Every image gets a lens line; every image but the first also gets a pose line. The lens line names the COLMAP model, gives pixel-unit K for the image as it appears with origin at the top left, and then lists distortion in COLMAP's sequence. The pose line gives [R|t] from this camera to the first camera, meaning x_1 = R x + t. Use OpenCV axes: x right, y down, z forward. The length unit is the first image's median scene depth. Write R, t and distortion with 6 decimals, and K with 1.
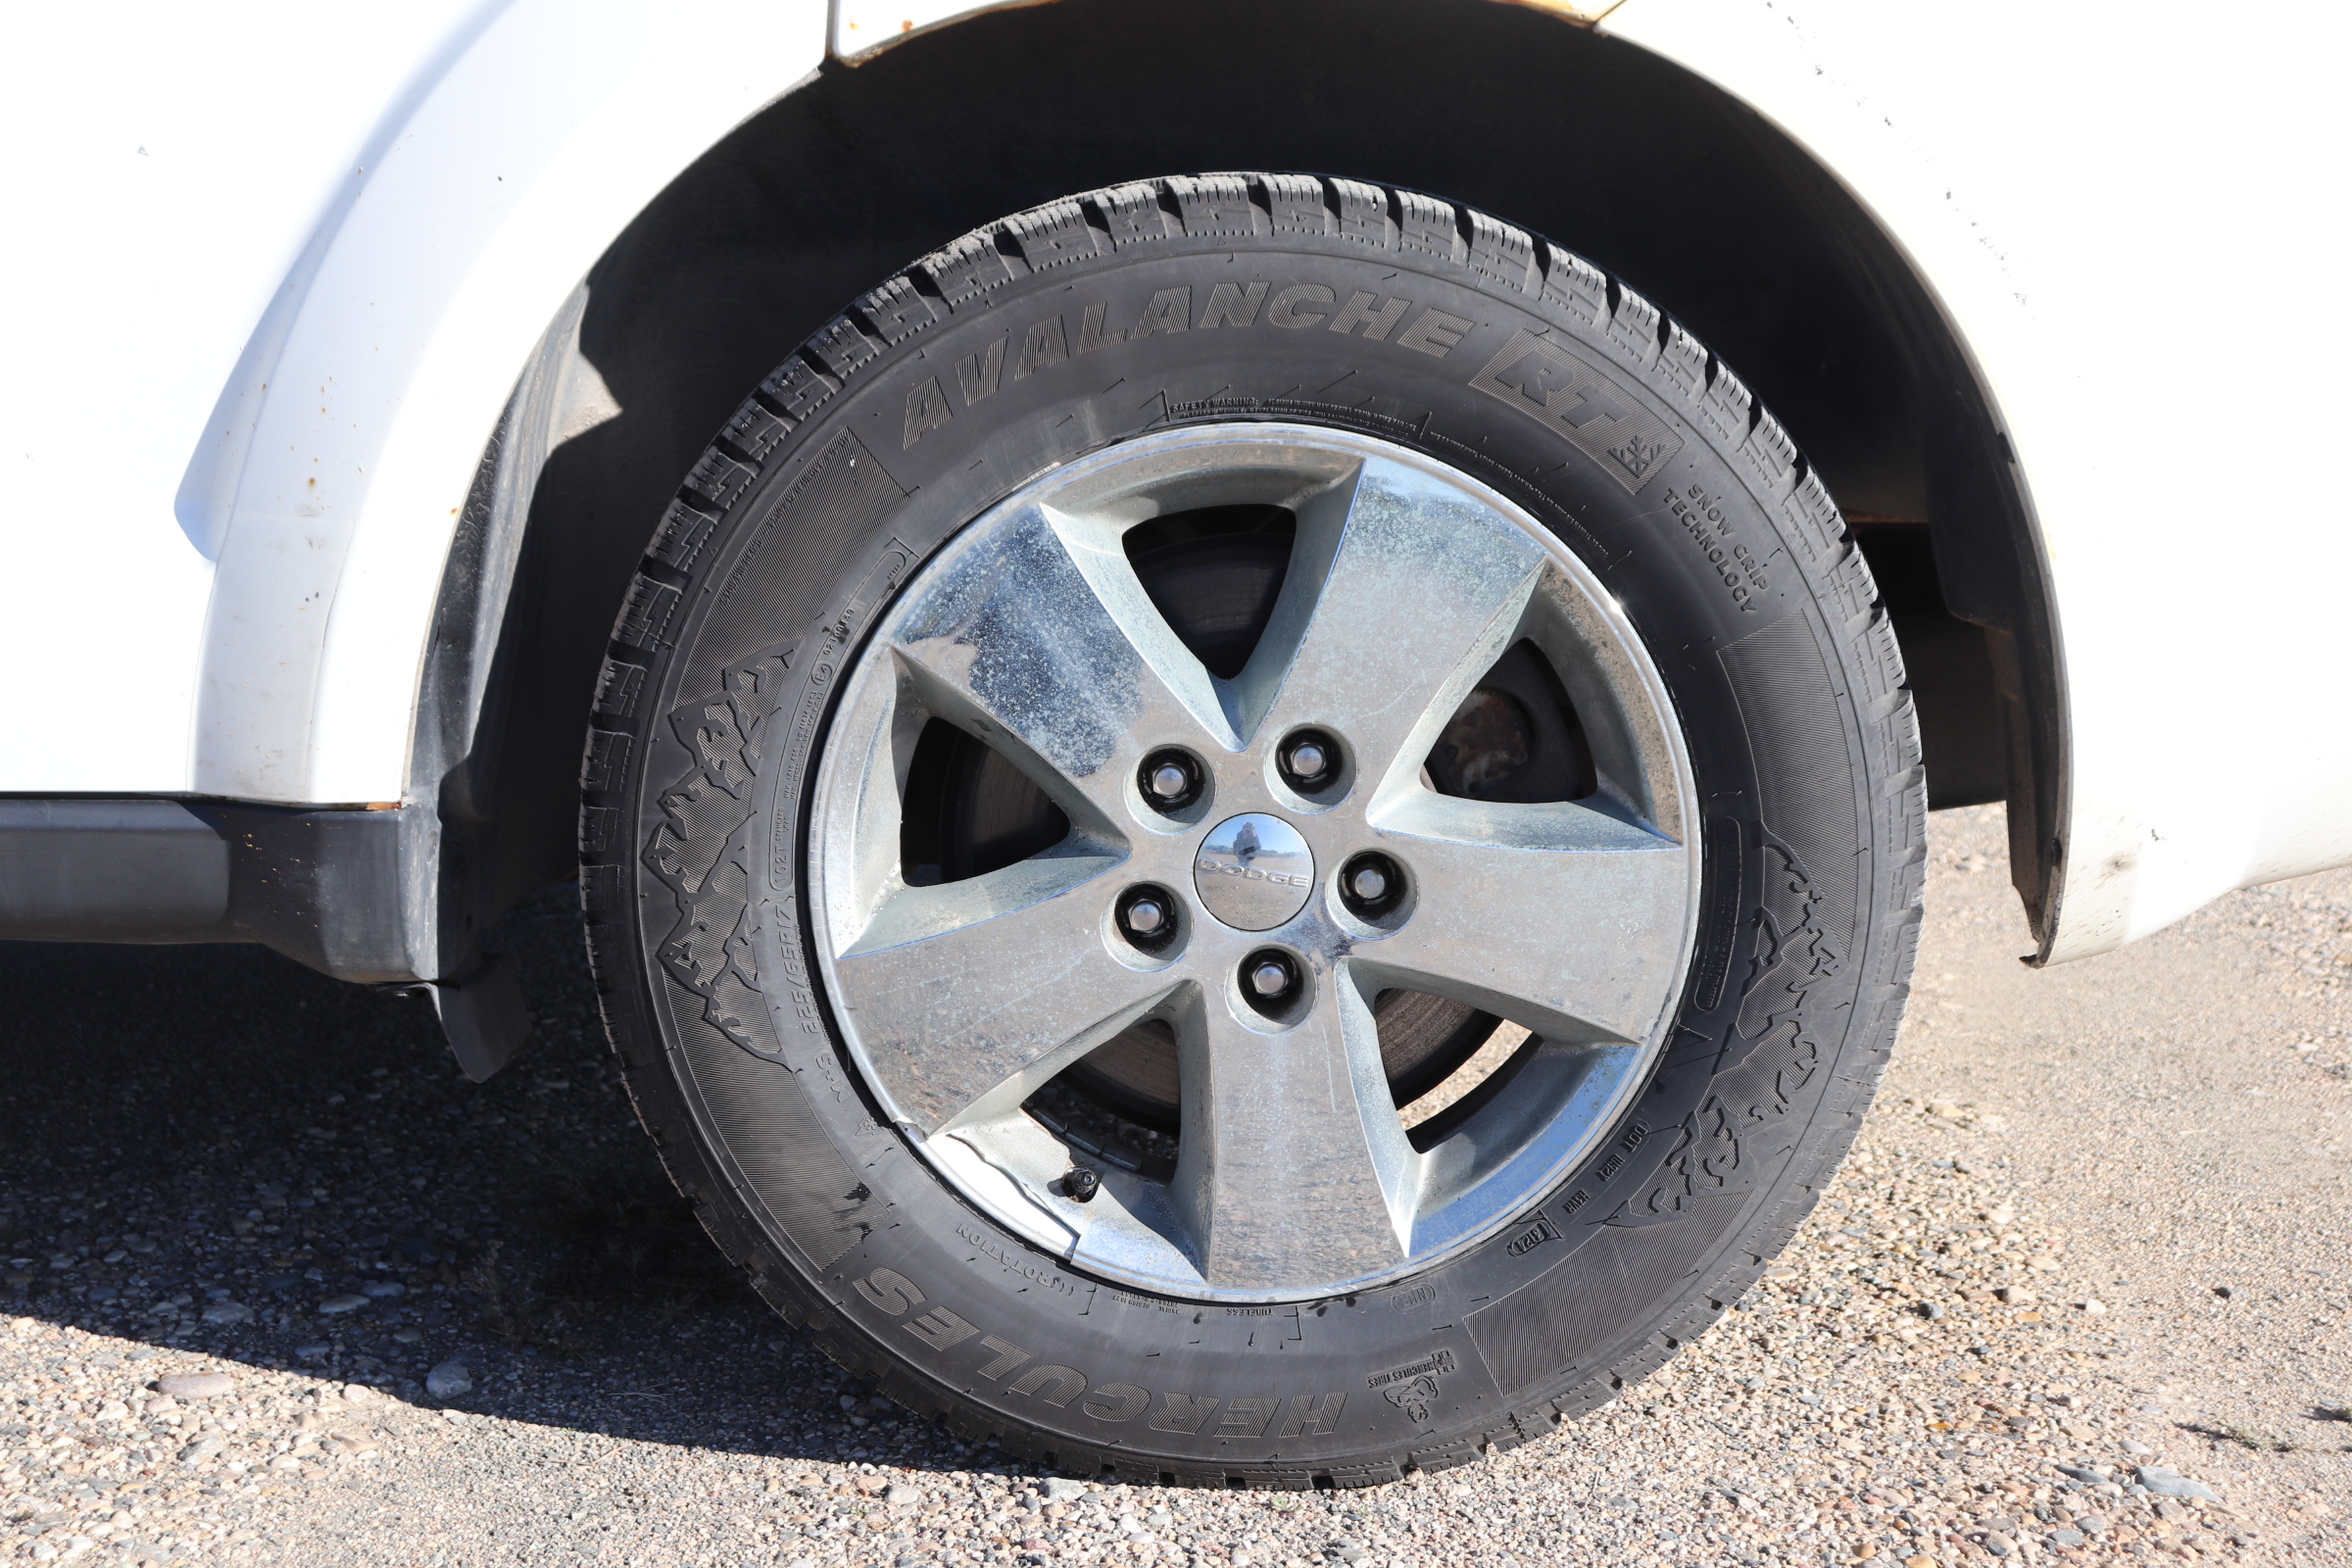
lens RADIAL K [[3480.4, 0, 1175.7], [0, 3480.4, 779.0], [0, 0, 1]] dist [0.117608, 0.000000]
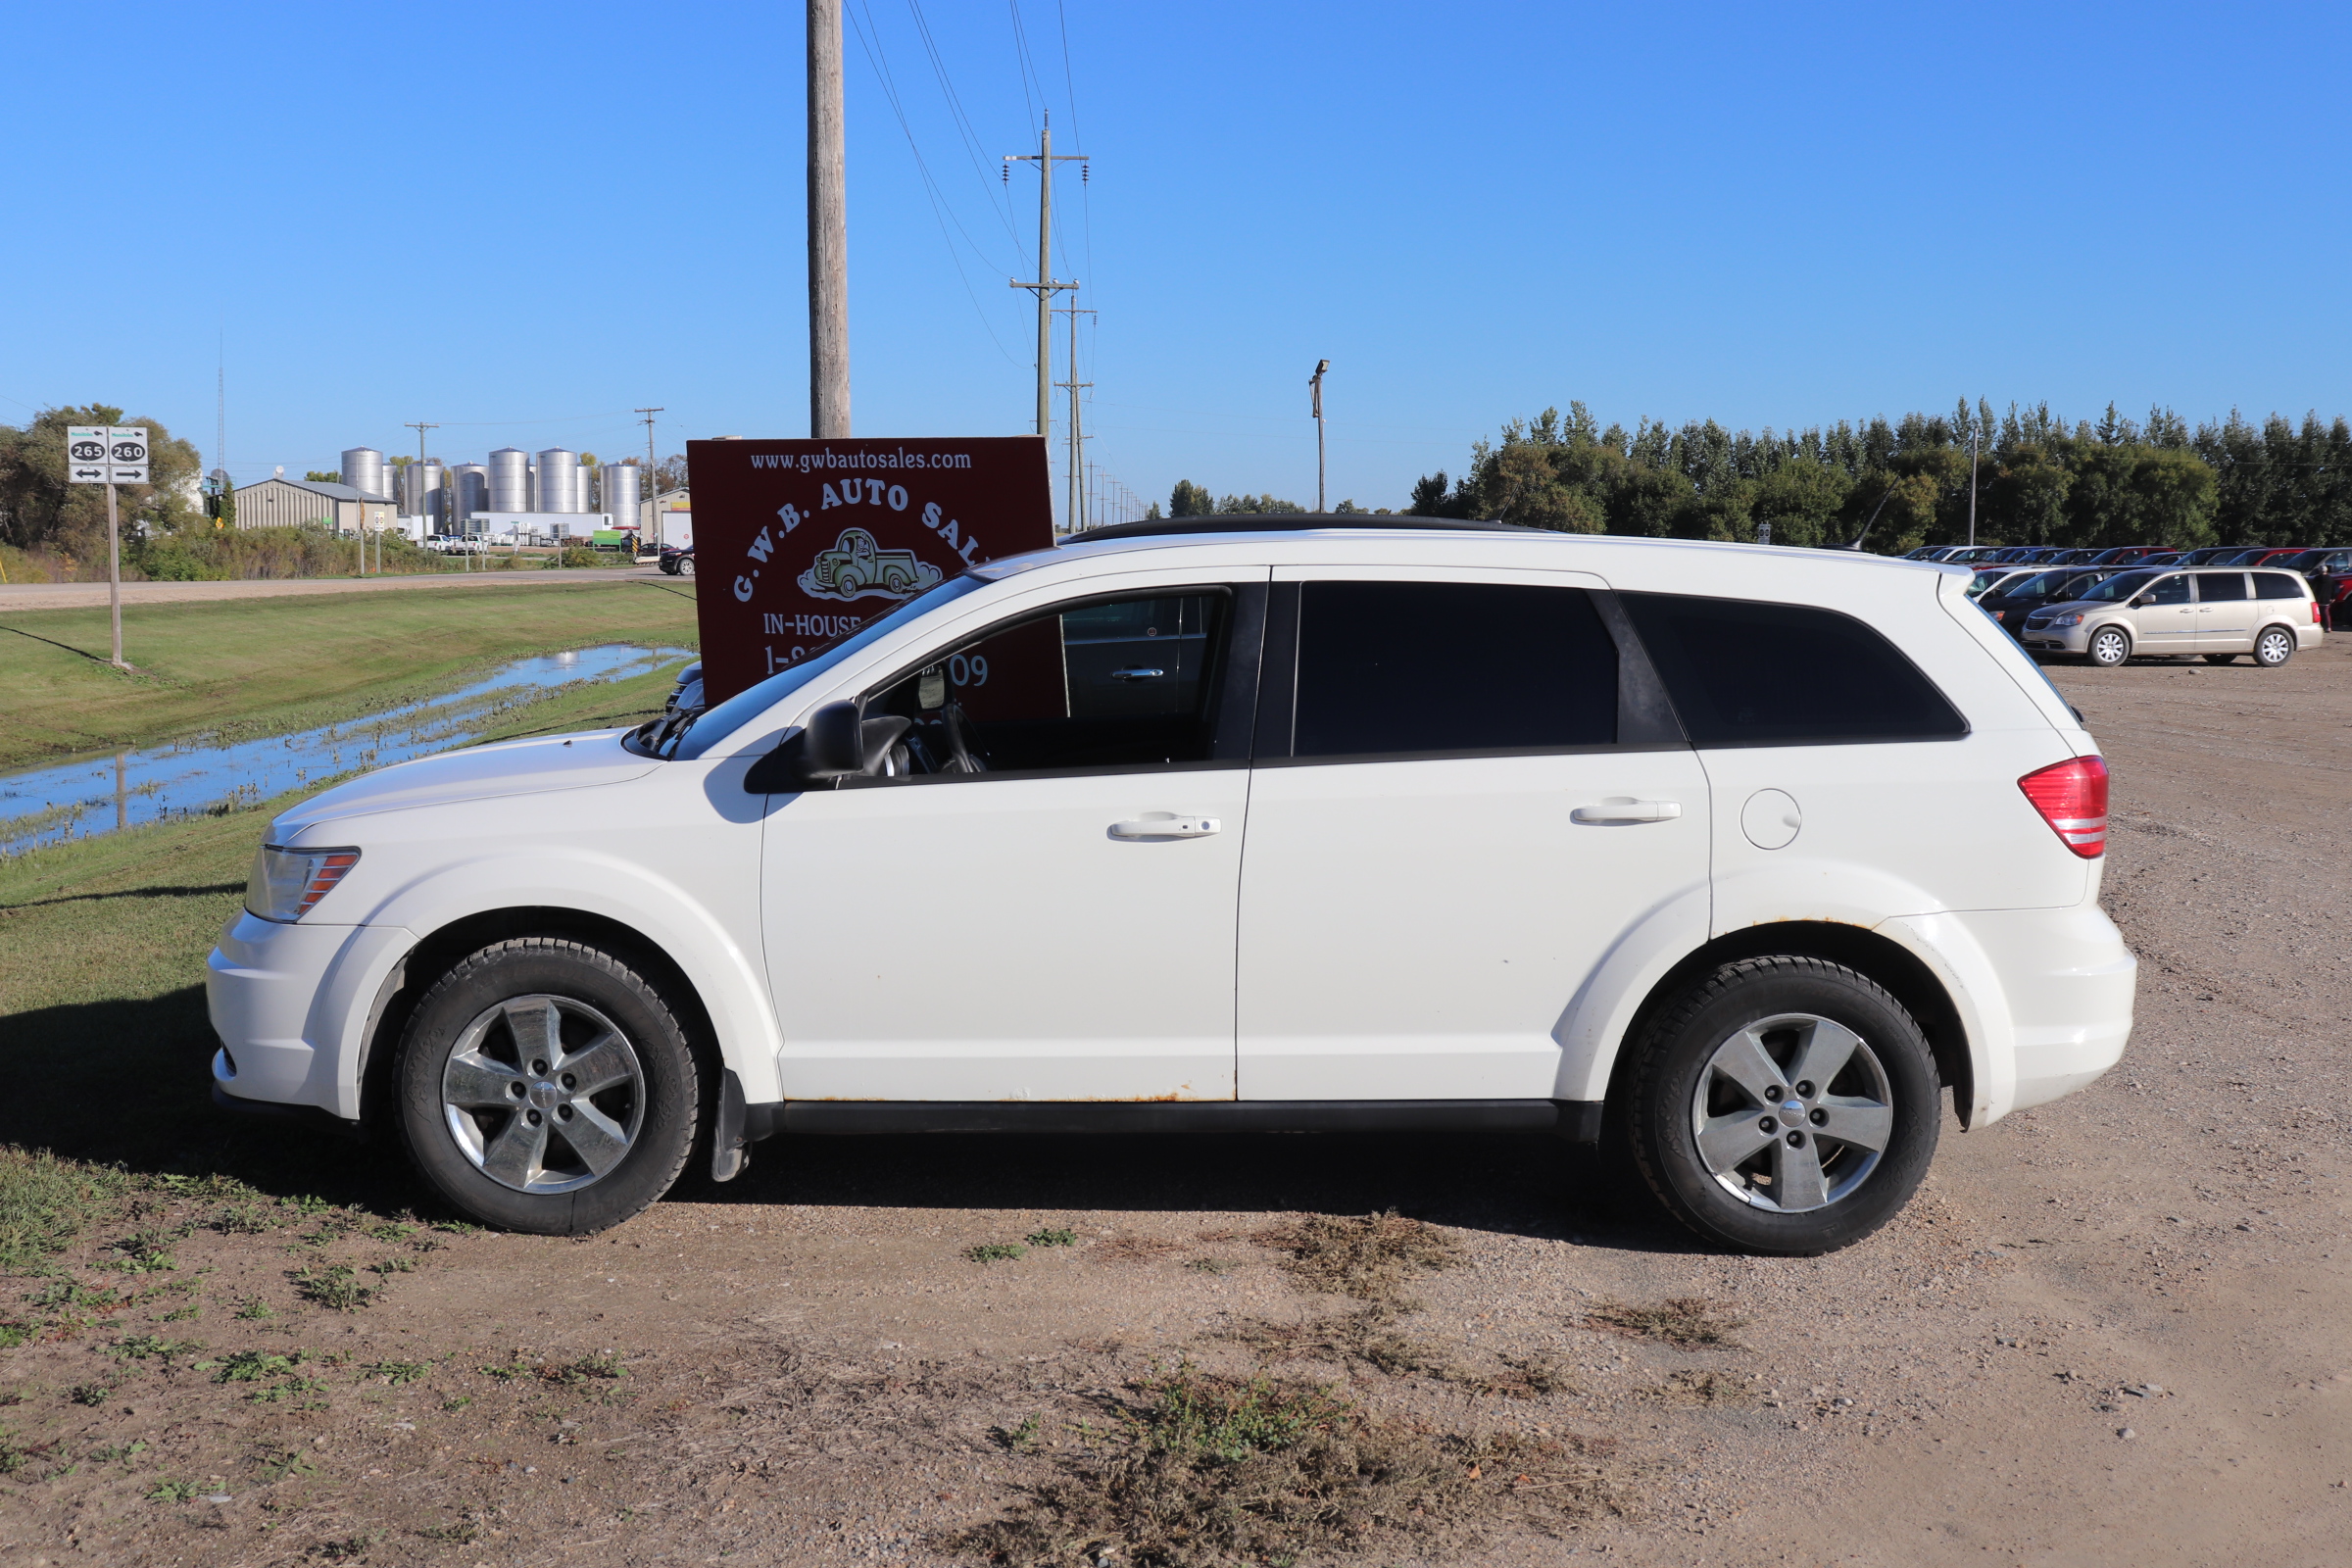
lens RADIAL K [[2686.1, 0, 1175.7], [0, 2686.1, 785.5], [0, 0, 1]] dist [-0.038675, 0.000000]
pose [[0.999776, -0.008788, 0.019231, -0.809032], [0.010186, 0.997220, -0.073818, -0.143160], [-0.018529, 0.073997, 0.997086, -2.363253]]
